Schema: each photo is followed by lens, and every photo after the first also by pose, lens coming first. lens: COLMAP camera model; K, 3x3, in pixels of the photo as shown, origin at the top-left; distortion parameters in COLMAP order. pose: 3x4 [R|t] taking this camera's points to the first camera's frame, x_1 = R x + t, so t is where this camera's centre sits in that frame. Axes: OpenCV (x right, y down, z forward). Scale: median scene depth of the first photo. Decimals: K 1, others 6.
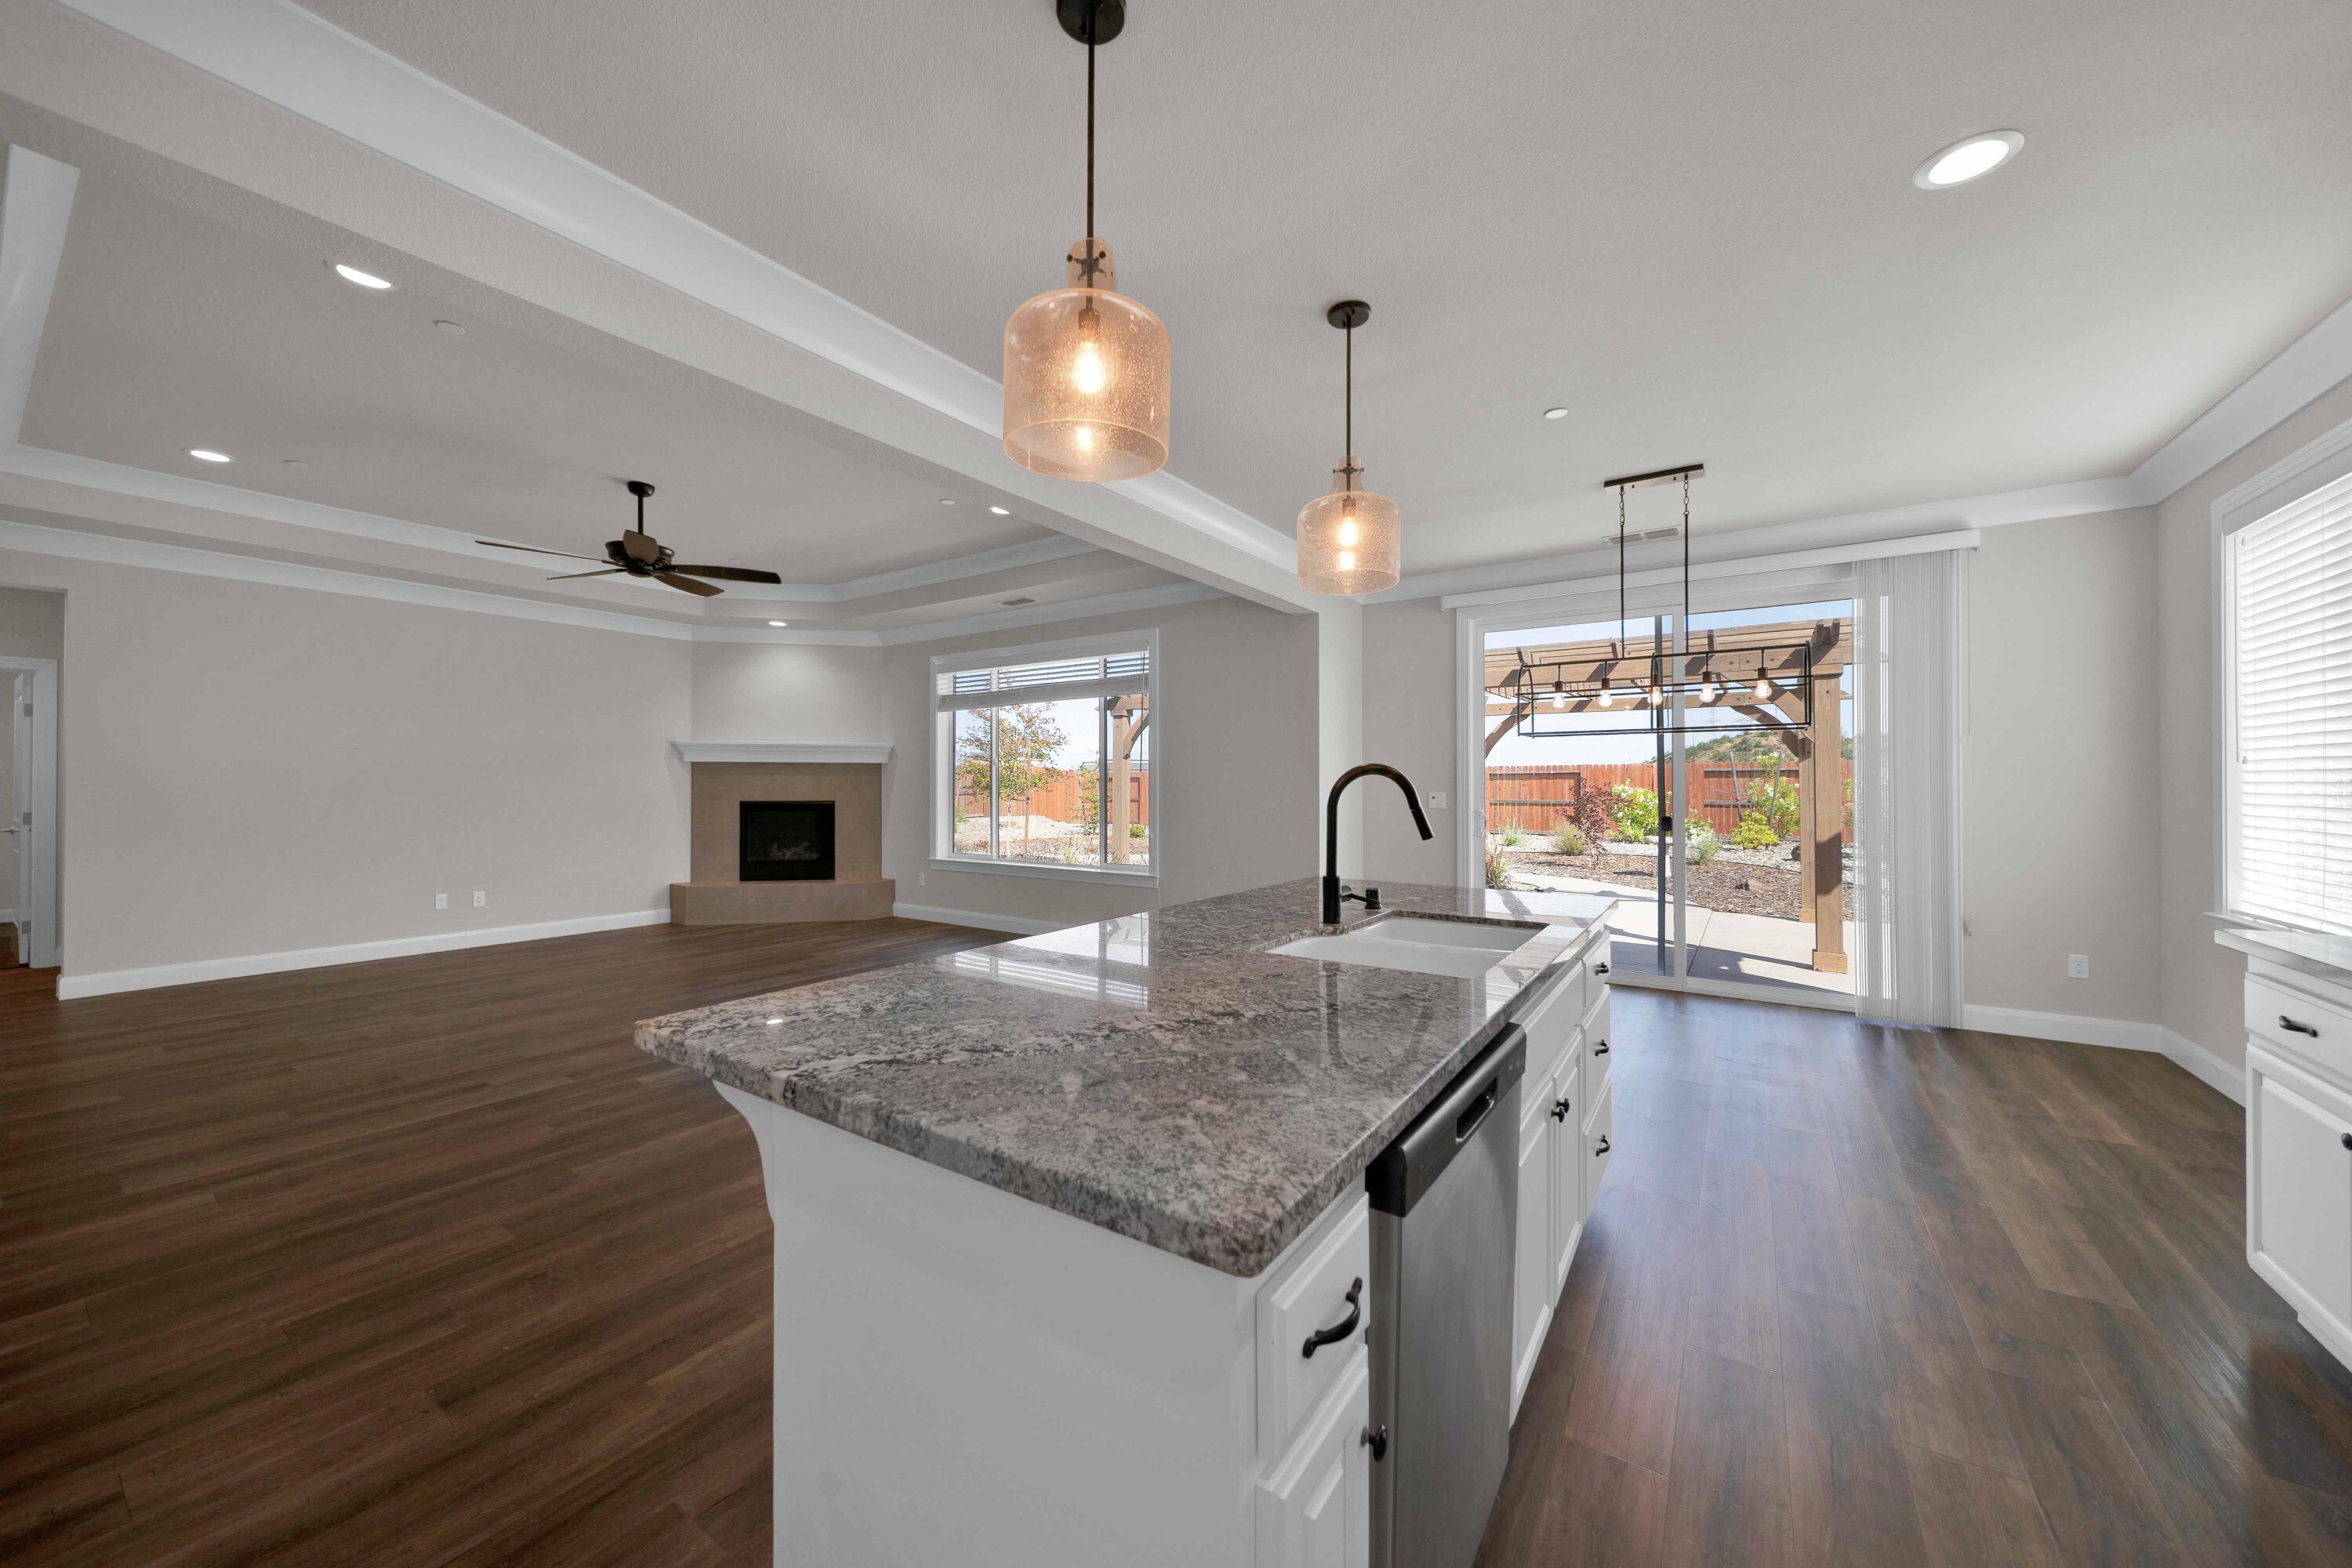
lens RADIAL K [[851.3, 0, 1127.3], [0, 851.3, 779.4], [0, 0, 1]] dist [-0.000288, -0.000044]
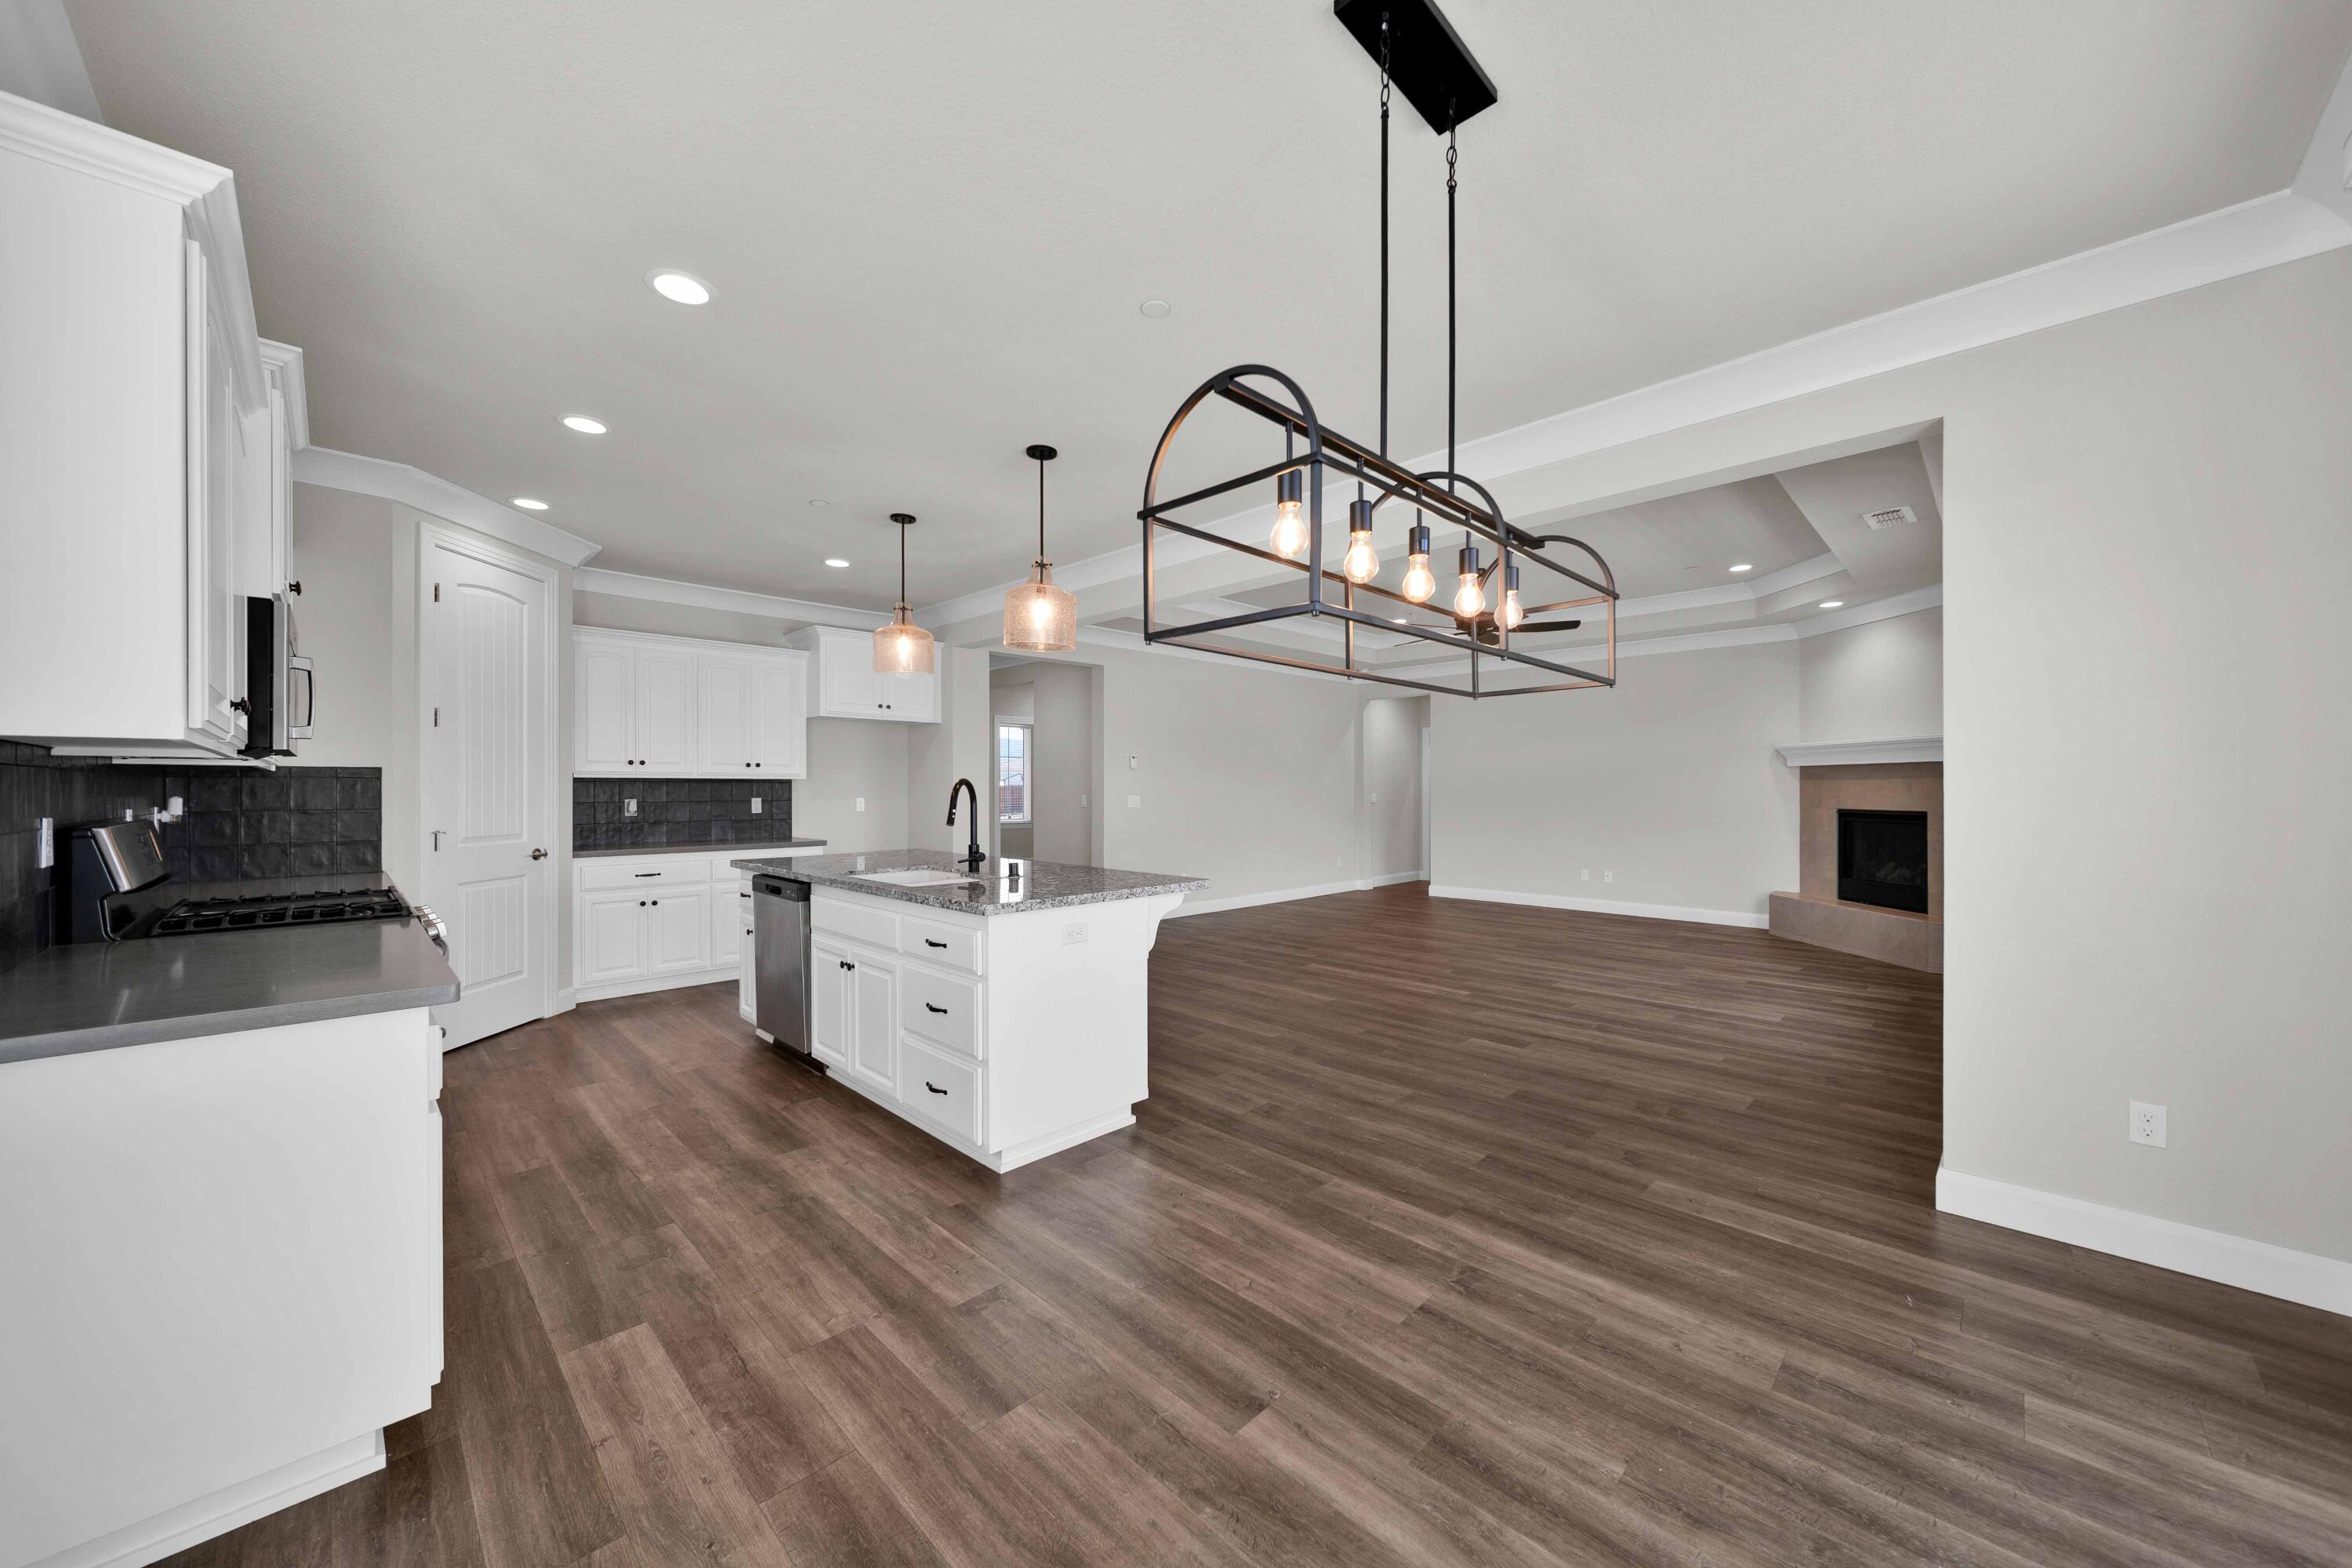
lens RADIAL K [[790.8, 0, 1141.4], [0, 790.8, 788.1], [0, 0, 1]] dist [0.000171, 0.000002]
pose [[-0.211368, -0.001447, -0.977405, 0.515939], [0.005006, 0.999984, -0.002563, 0.001803], [0.977394, -0.005434, -0.211357, 0.473999]]
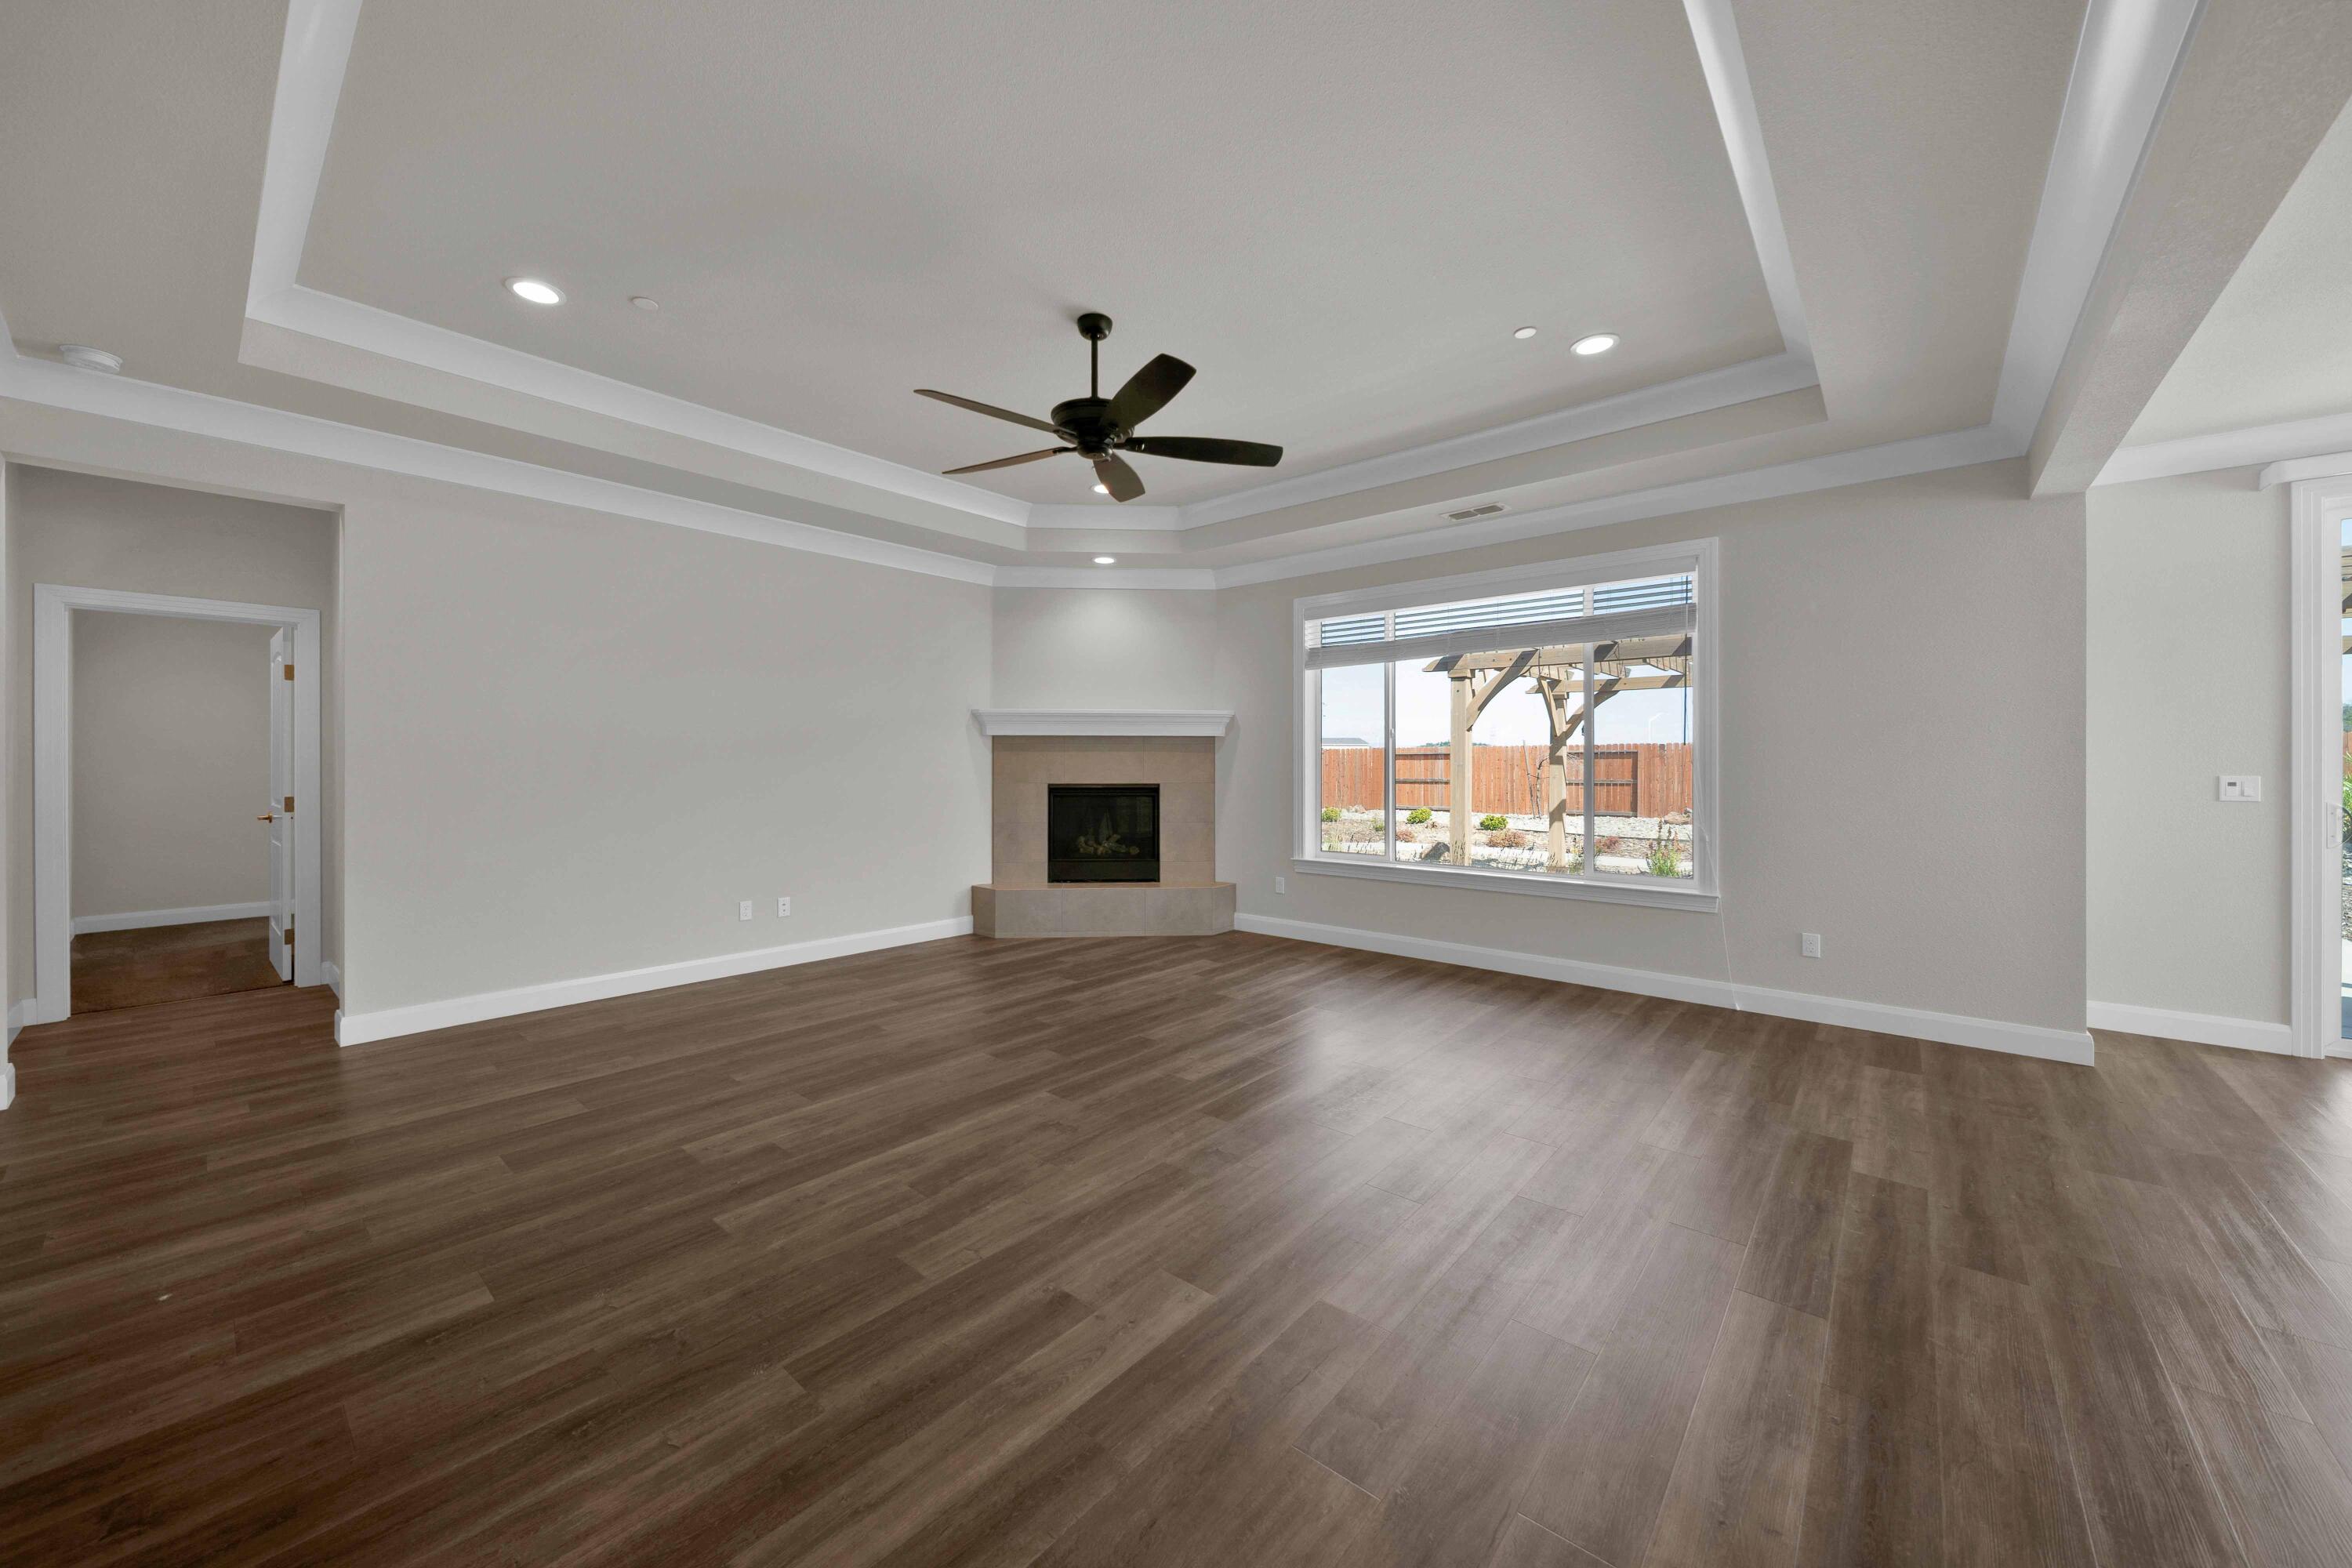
lens RADIAL K [[859.9, 0, 1122.7], [0, 859.9, 767.0], [0, 0, 1]] dist [-0.000913, 0.000138]
pose [[0.993055, 0.000978, -0.117645, -0.295114], [0.000018, 0.999964, 0.008466, 0.002588], [0.117649, -0.008409, 0.993020, 0.201575]]
